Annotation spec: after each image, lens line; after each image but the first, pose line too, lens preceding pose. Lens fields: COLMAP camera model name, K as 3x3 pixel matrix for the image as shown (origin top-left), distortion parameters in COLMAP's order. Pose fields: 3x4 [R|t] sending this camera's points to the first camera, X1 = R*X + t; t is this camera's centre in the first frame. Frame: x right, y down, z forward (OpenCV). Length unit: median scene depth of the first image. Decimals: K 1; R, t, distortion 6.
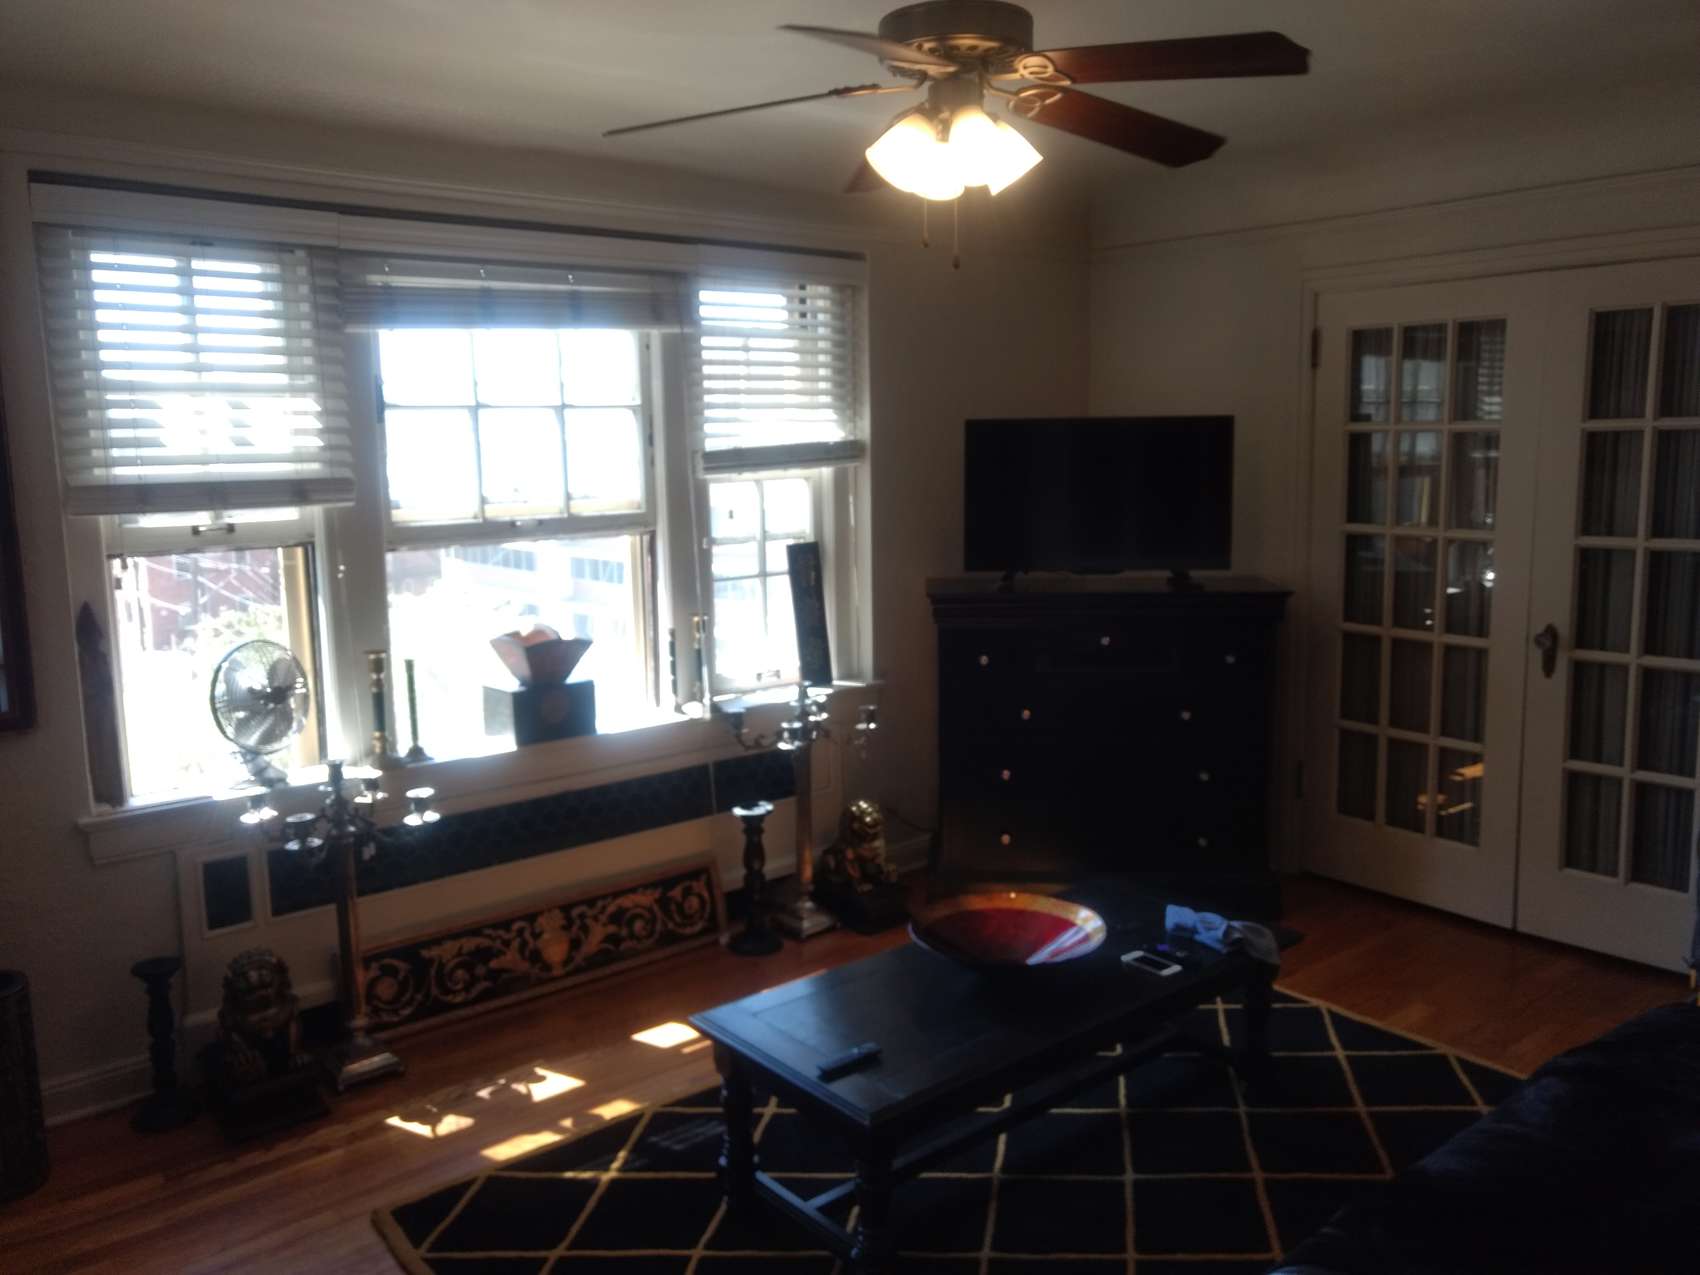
lens RADIAL K [[1359.2, 0, 860.5], [0, 1359.2, 628.5], [0, 0, 1]] dist [0.048251, 0.001341]
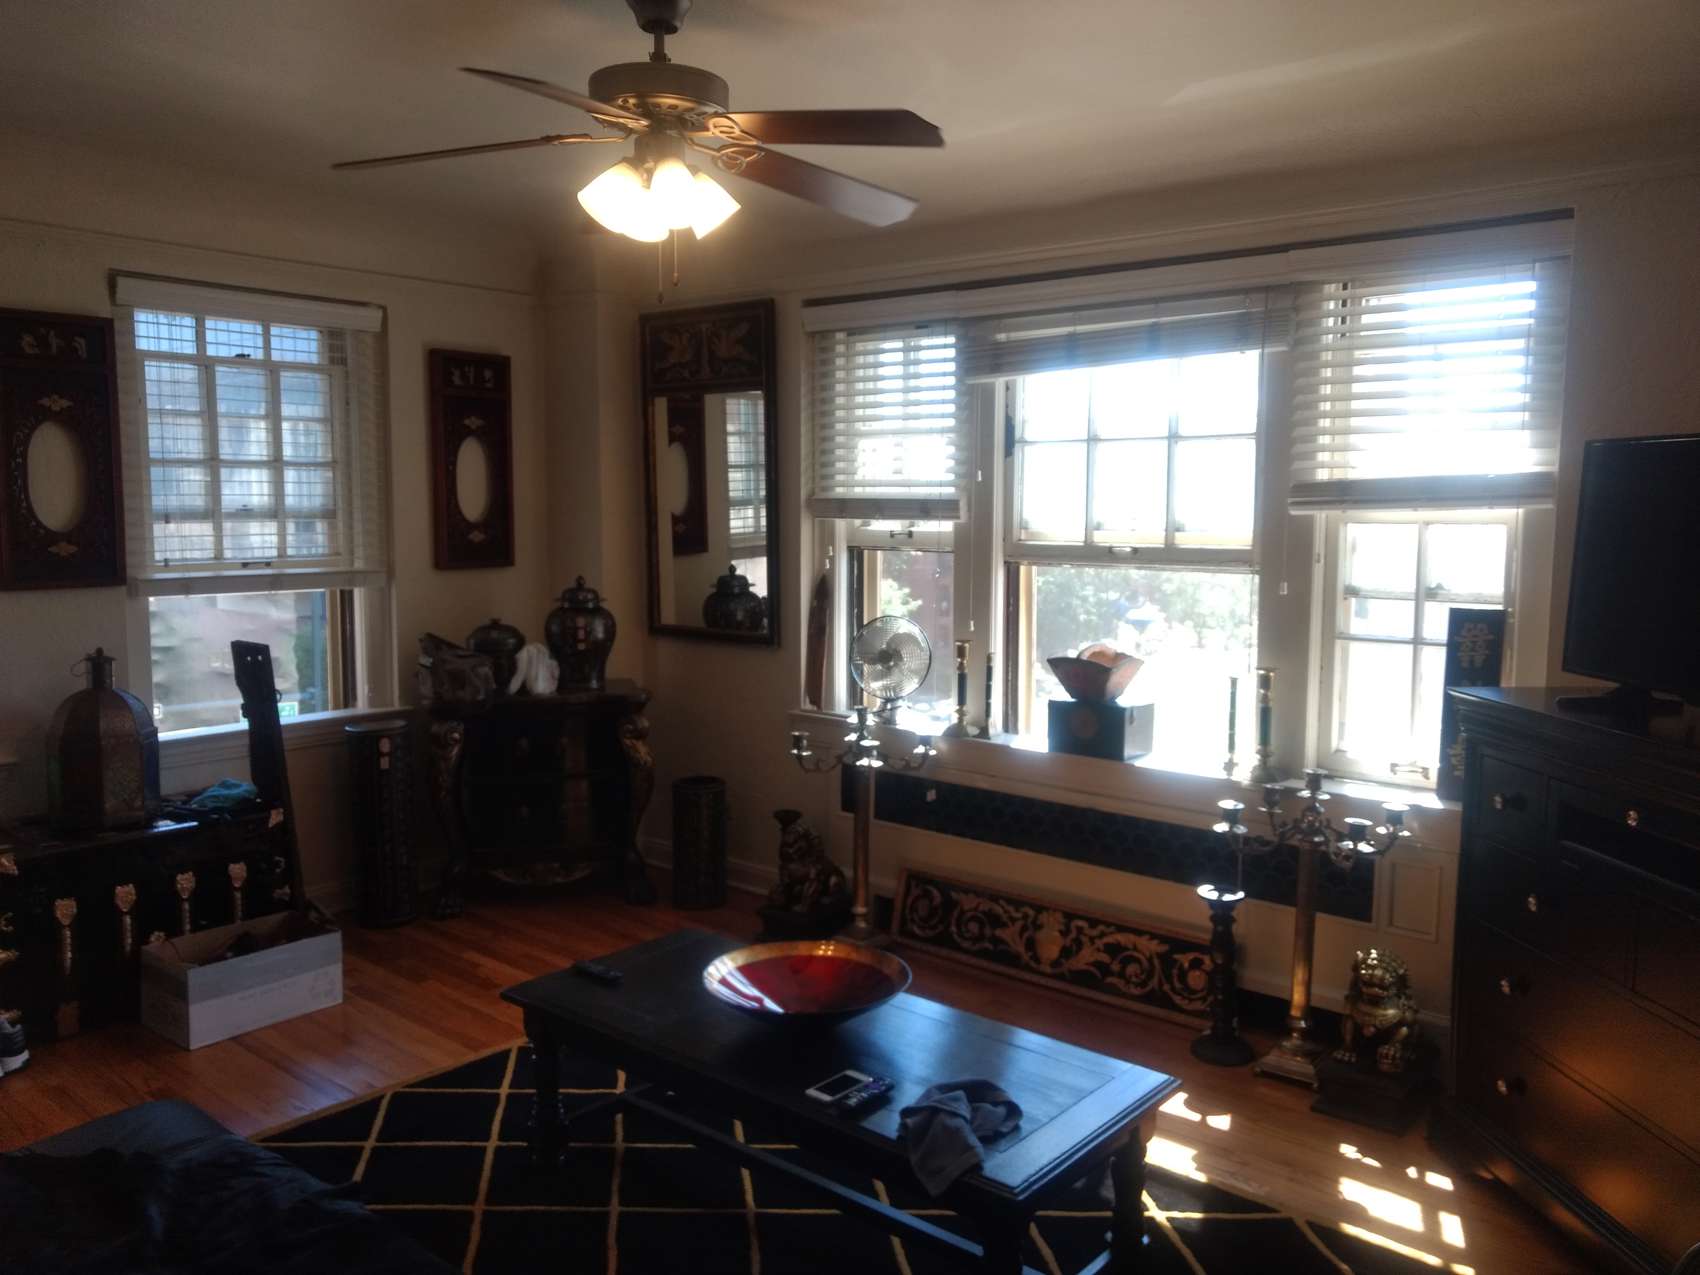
lens RADIAL K [[1359.2, 0, 853.5], [0, 1359.2, 628.7], [0, 0, 1]] dist [0.048251, 0.001341]
pose [[0.171836, 0.116022, -0.978269, 0.782195], [-0.146236, 0.985043, 0.091139, -0.086325], [0.974211, 0.127397, 0.186233, 0.642493]]
